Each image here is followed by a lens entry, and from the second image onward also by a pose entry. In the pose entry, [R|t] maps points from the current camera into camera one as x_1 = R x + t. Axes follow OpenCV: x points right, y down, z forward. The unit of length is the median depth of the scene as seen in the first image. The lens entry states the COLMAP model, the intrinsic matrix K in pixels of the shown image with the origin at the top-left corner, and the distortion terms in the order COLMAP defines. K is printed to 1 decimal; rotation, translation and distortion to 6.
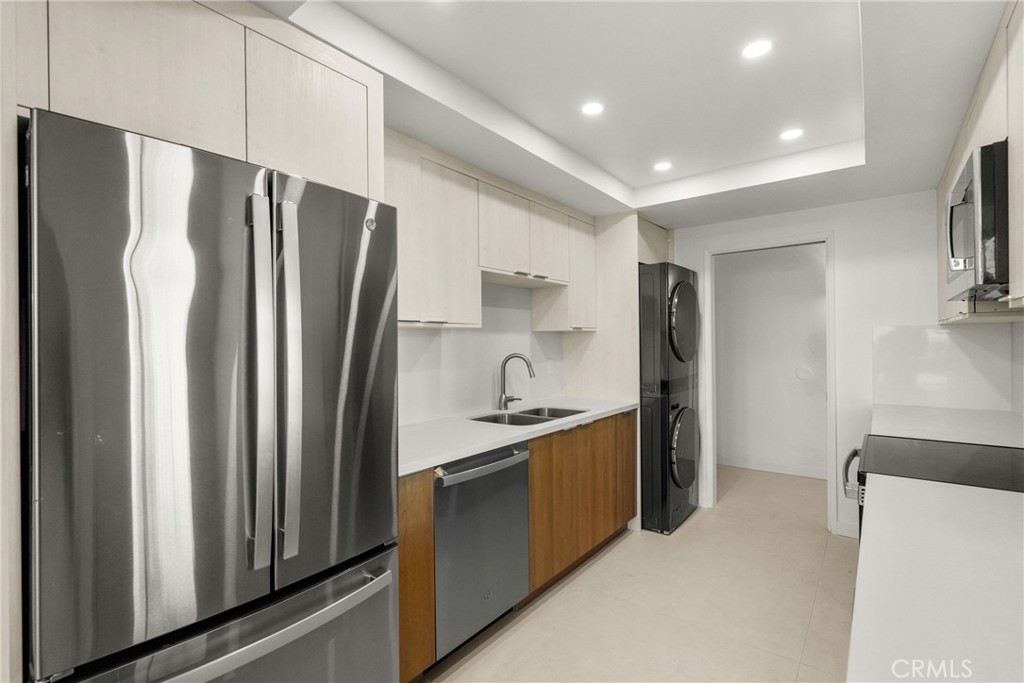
lens RADIAL K [[465.3, 0, 509.7], [0, 465.3, 343.1], [0, 0, 1]] dist [-0.000181, 0.000640]
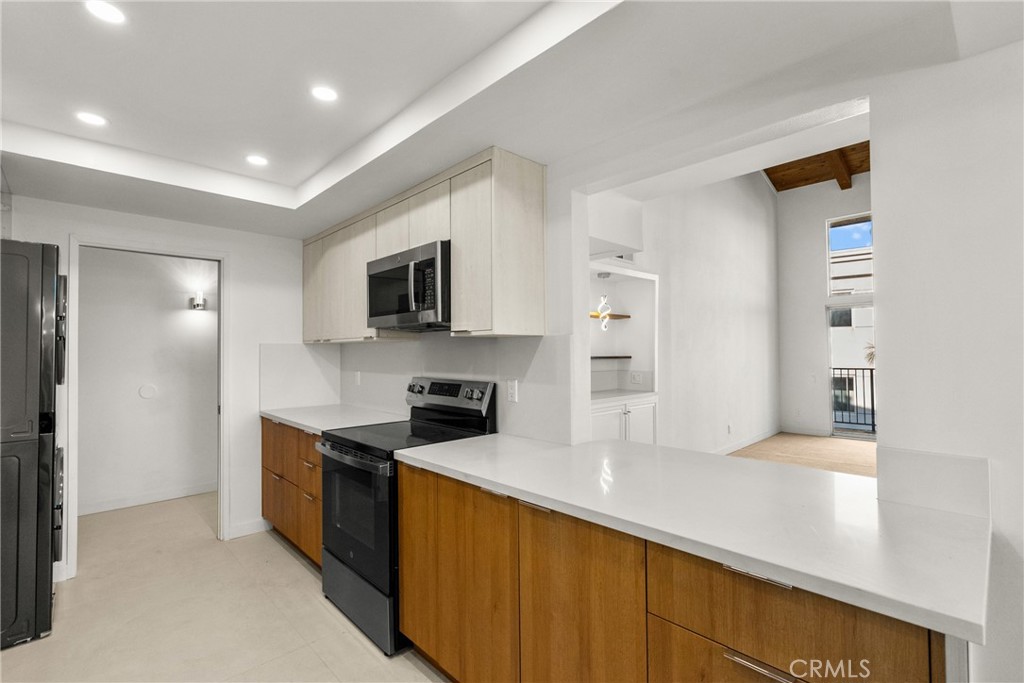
lens RADIAL K [[465.3, 0, 509.7], [0, 465.3, 343.1], [0, 0, 1]] dist [-0.000181, 0.000640]
pose [[0.143933, 0.028069, 0.989189, -0.258950], [0.007735, 0.999535, -0.029488, 0.001572], [-0.989557, 0.011896, 0.143649, 0.211740]]
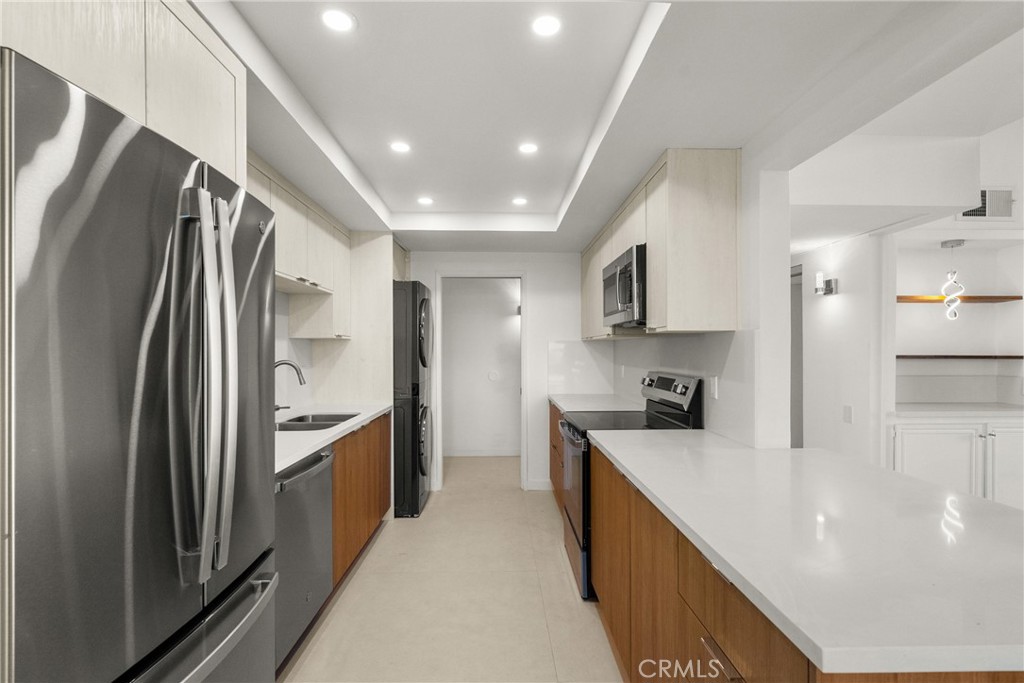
lens RADIAL K [[473.4, 0, 511.9], [0, 473.4, 349.3], [0, 0, 1]] dist [0.012640, 0.000336]
pose [[0.766892, 0.010693, 0.641687, -0.238208], [-0.006083, 0.999937, -0.009392, 0.004984], [-0.641748, 0.003300, 0.766909, -0.053201]]
